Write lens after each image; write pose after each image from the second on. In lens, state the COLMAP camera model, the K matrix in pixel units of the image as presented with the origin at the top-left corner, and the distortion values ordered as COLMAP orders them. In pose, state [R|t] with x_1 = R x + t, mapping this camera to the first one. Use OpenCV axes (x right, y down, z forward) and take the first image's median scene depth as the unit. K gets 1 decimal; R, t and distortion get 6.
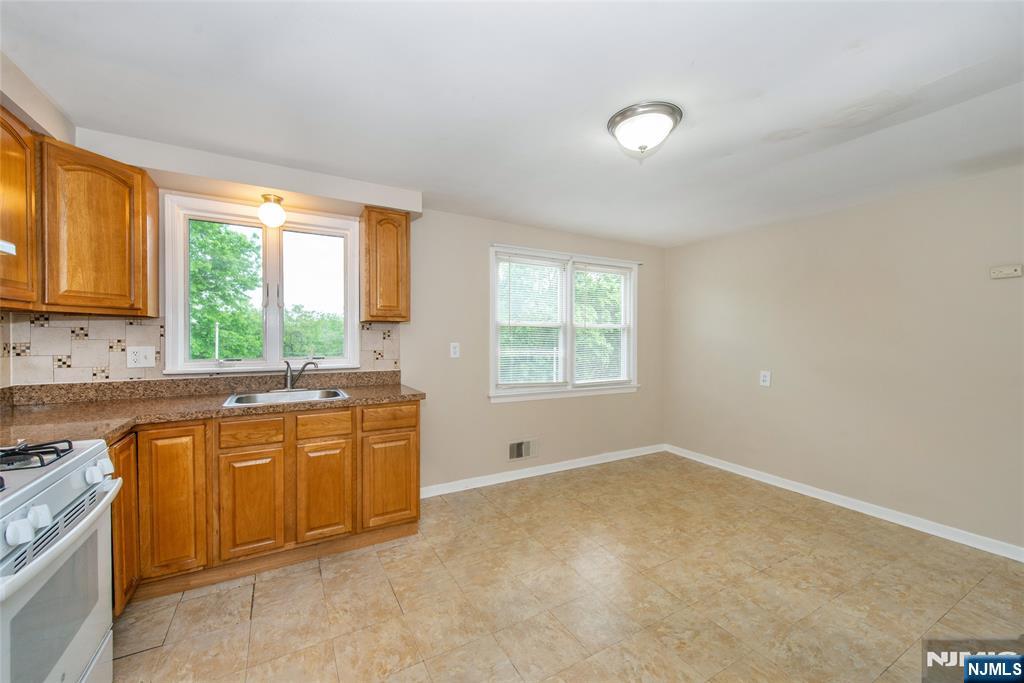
lens RADIAL K [[414.9, 0, 500.2], [0, 414.9, 342.3], [0, 0, 1]] dist [0.017650, -0.004992]
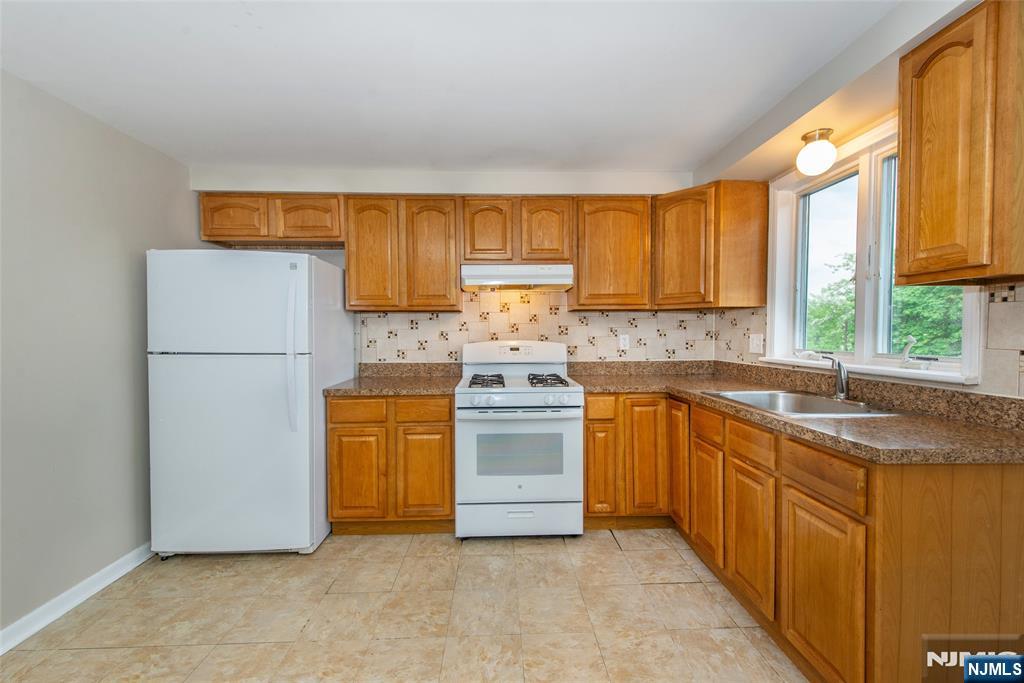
lens RADIAL K [[405.5, 0, 512.0], [0, 405.5, 341.5], [0, 0, 1]] dist [0.016322, -0.005068]
pose [[-0.470322, 0.018659, -0.882297, 0.271917], [-0.011723, 0.999556, 0.027388, 0.005276], [0.882417, 0.023224, -0.469895, 0.670652]]
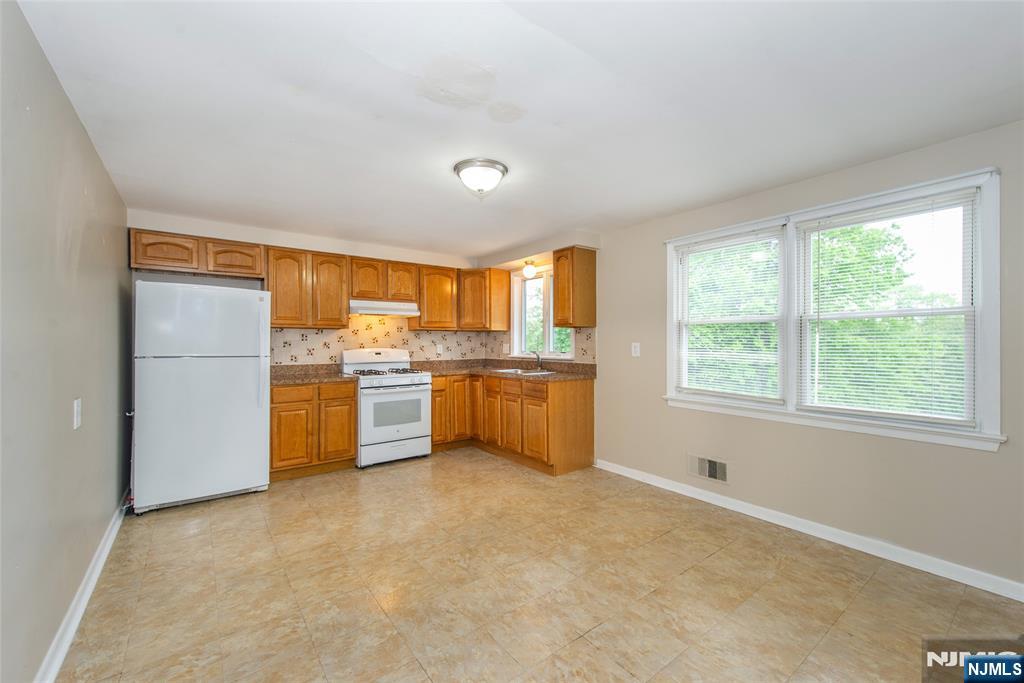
lens RADIAL K [[414.9, 0, 500.2], [0, 414.9, 342.3], [0, 0, 1]] dist [0.017650, -0.004992]
pose [[0.105657, -0.006790, -0.994379, 0.943963], [-0.013125, 0.999880, -0.008222, 0.013345], [0.994316, 0.013920, 0.105556, 0.527387]]
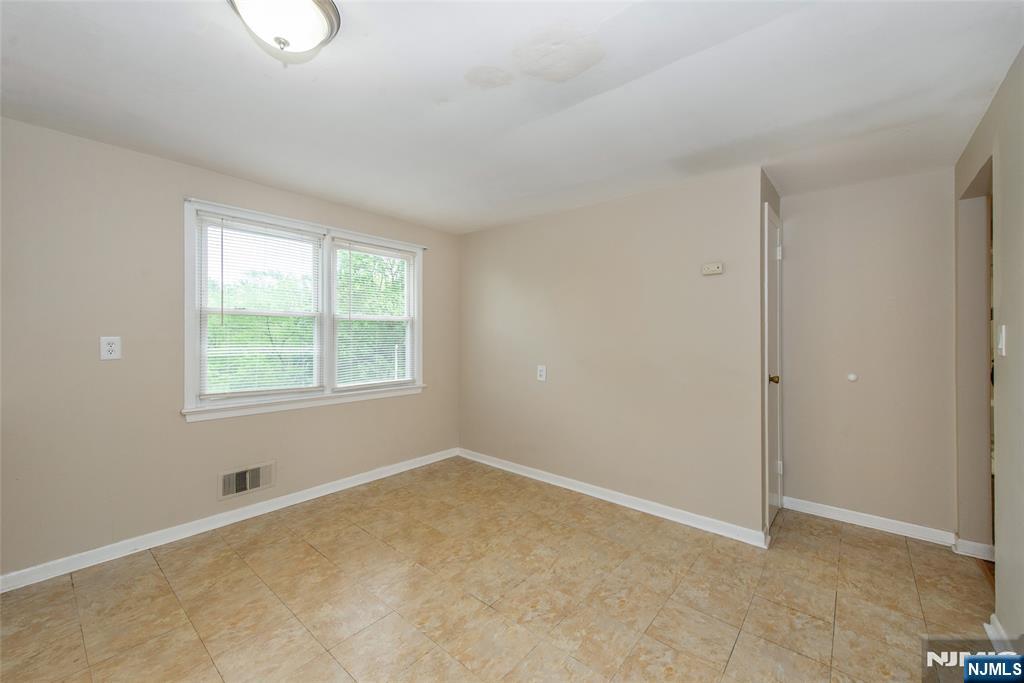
lens RADIAL K [[412.4, 0, 515.1], [0, 412.4, 335.1], [0, 0, 1]] dist [0.018097, -0.005554]
pose [[0.934166, -0.001343, 0.356835, 0.259096], [0.006063, 0.999908, -0.012109, 0.010708], [-0.356786, 0.013475, 0.934089, 0.138747]]
